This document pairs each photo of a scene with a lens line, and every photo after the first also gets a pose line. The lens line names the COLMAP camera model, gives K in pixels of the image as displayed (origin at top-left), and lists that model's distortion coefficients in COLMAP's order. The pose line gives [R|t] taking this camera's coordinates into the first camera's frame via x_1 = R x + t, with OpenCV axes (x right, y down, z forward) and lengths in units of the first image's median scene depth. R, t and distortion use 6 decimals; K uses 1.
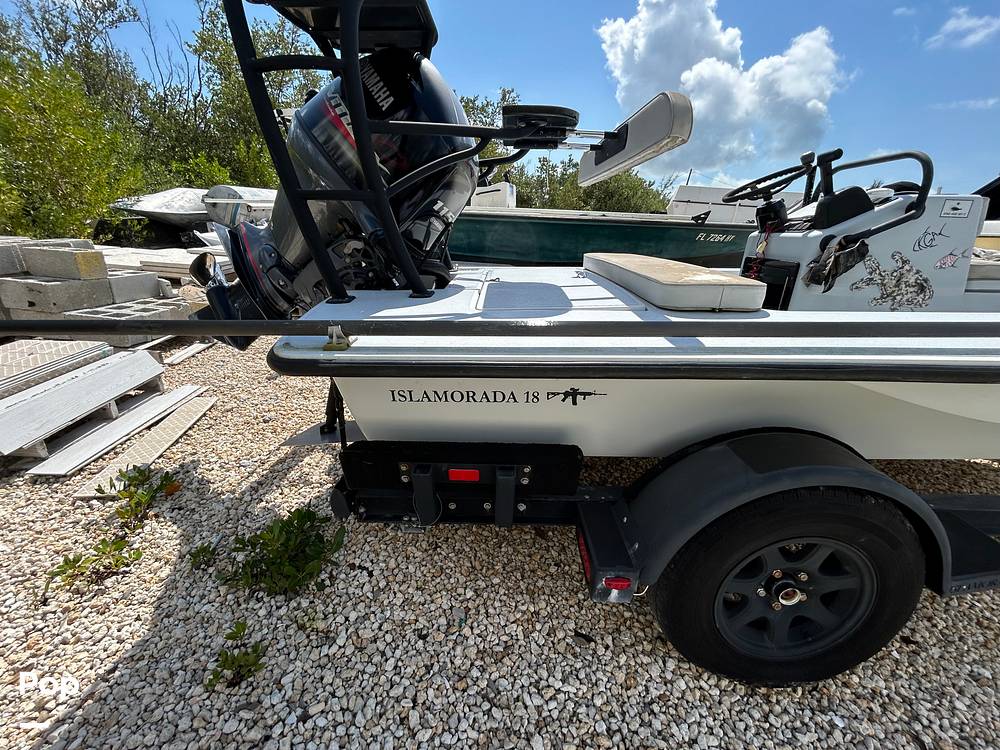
lens RADIAL K [[406.4, 0, 499.6], [0, 406.4, 371.9], [0, 0, 1]] dist [0.000870, -0.000325]
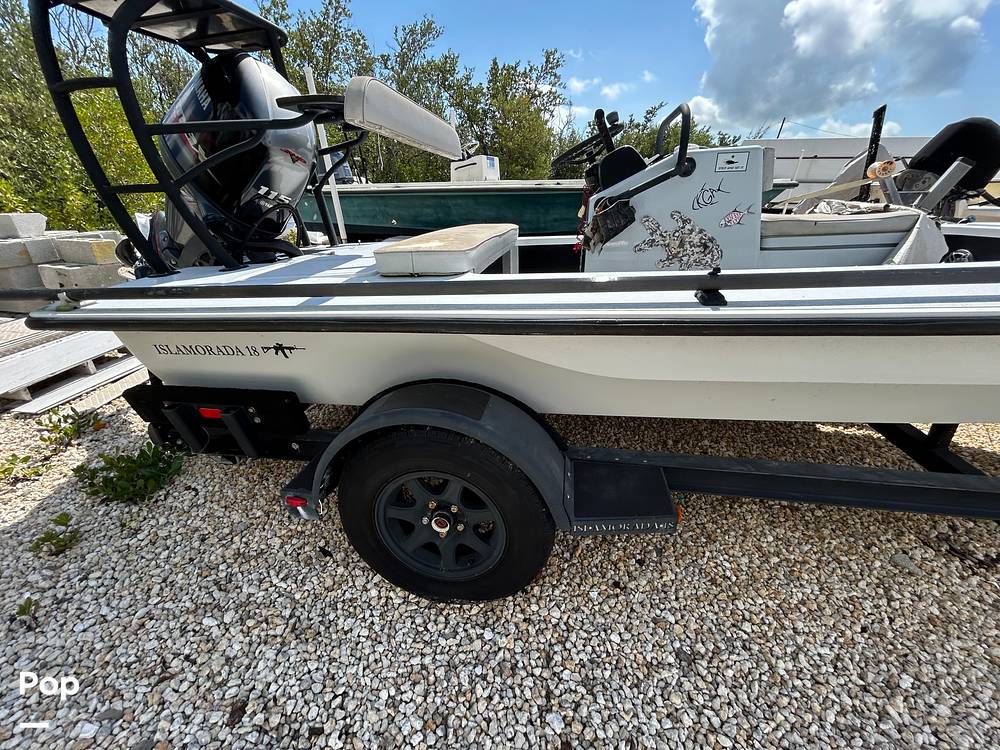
lens RADIAL K [[406.4, 0, 500.0], [0, 406.4, 372.5], [0, 0, 1]] dist [0.000870, -0.000325]
pose [[0.985972, 0.015490, -0.166193, 0.713659], [-0.005514, 0.998164, 0.060321, 0.034636], [0.166822, -0.058559, 0.984247, -0.054029]]
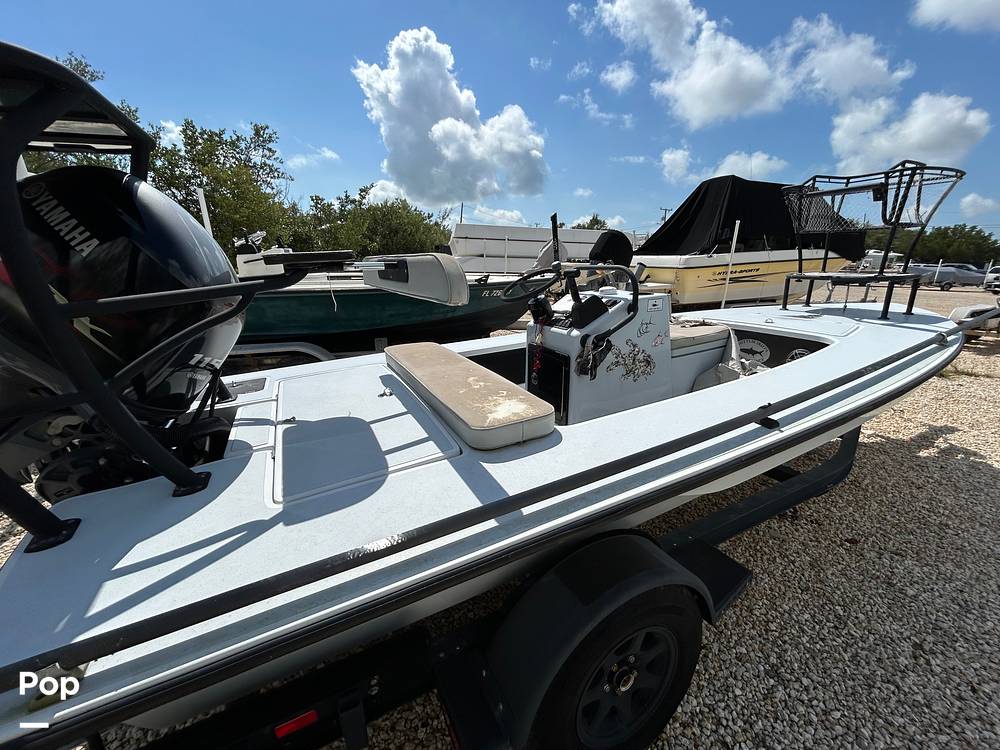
lens RADIAL K [[406.4, 0, 500.6], [0, 406.4, 372.4], [0, 0, 1]] dist [0.000870, -0.000325]
pose [[0.883913, -0.174149, 0.434017, 0.031137], [0.200830, 0.979496, -0.015986, -0.247556], [-0.422334, 0.101294, 0.900763, 0.012253]]
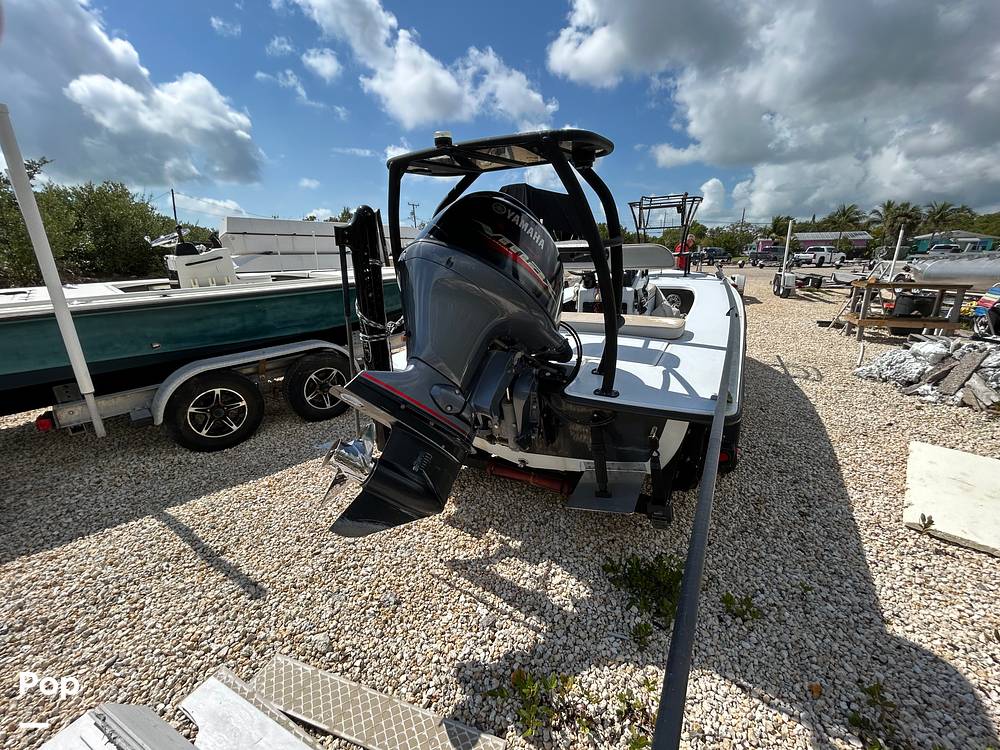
lens RADIAL K [[406.4, 0, 500.4], [0, 406.4, 369.4], [0, 0, 1]] dist [0.000870, -0.000325]
pose [[0.477476, -0.310986, 0.821769, -1.428395], [0.349579, 0.925295, 0.147046, -0.495999], [-0.806108, 0.217062, 0.550521, 0.453899]]
